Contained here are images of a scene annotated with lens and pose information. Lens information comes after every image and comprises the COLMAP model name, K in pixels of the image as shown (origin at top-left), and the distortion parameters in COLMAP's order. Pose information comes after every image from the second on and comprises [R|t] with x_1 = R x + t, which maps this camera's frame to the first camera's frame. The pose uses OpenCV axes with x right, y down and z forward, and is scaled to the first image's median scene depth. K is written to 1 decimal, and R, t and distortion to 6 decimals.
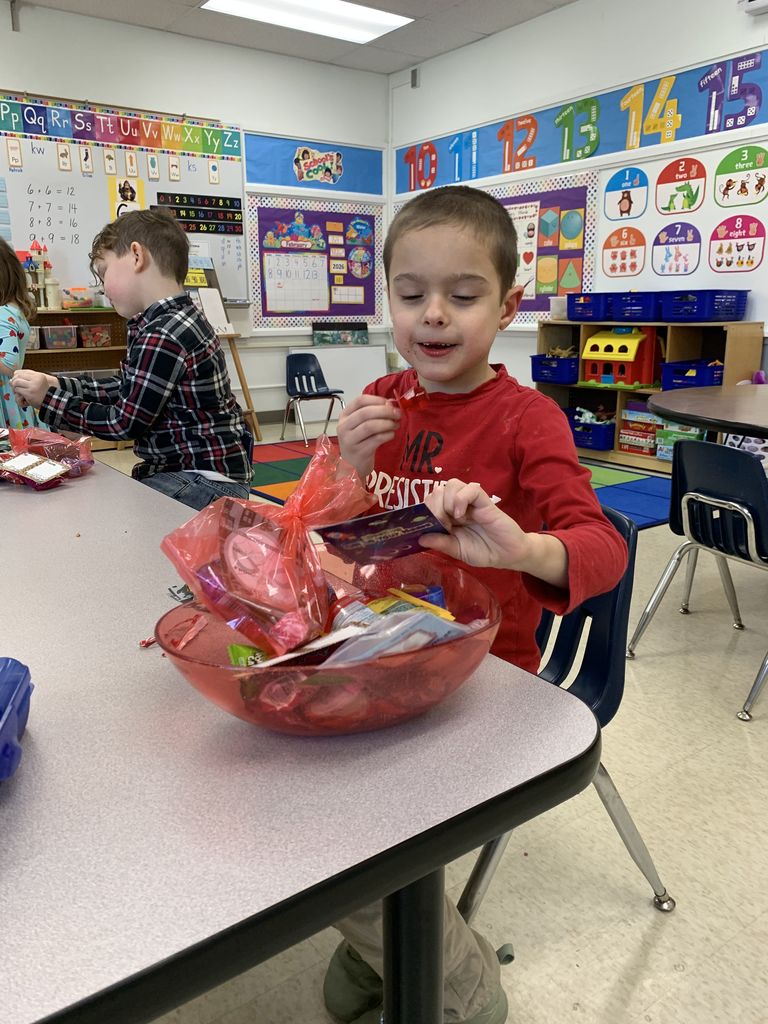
lens RADIAL K [[781.3, 0, 380.5], [0, 781.3, 515.6], [0, 0, 1]] dist [-0.041587, 0.004366]
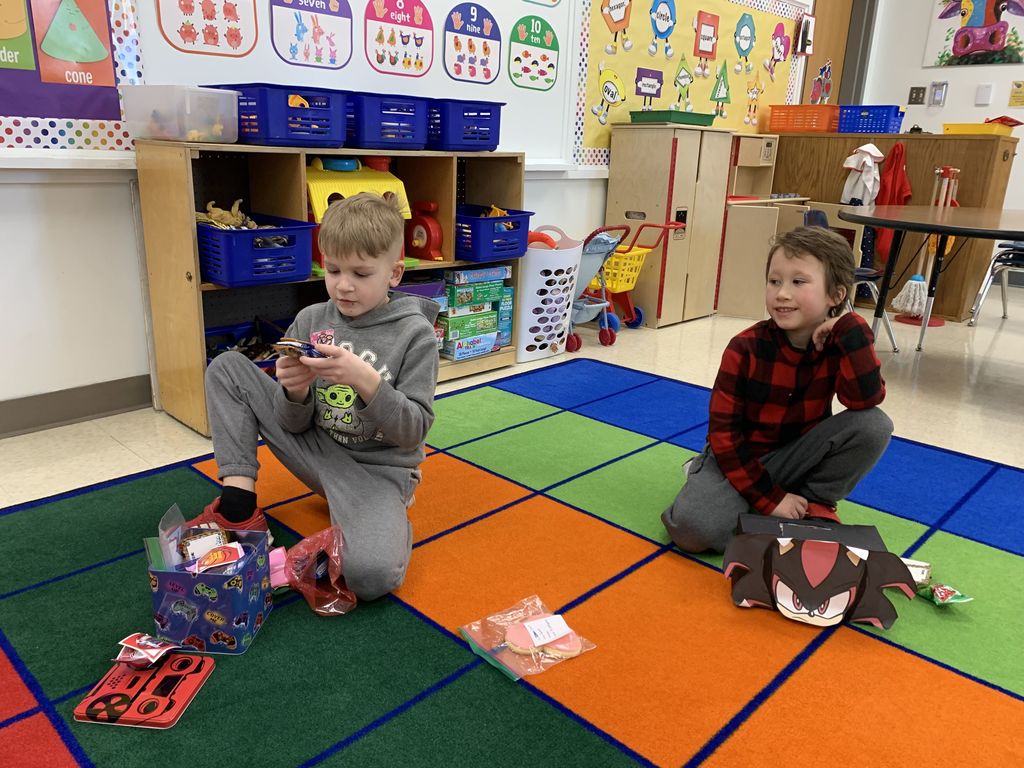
lens RADIAL K [[781.3, 0, 509.9], [0, 781.3, 382.9], [0, 0, 1]] dist [-0.041587, 0.004366]
pose [[-0.164454, -0.283705, 0.944704, -0.262921], [0.212071, 0.925177, 0.314758, -0.245726], [-0.963318, 0.252108, -0.091983, 0.982927]]
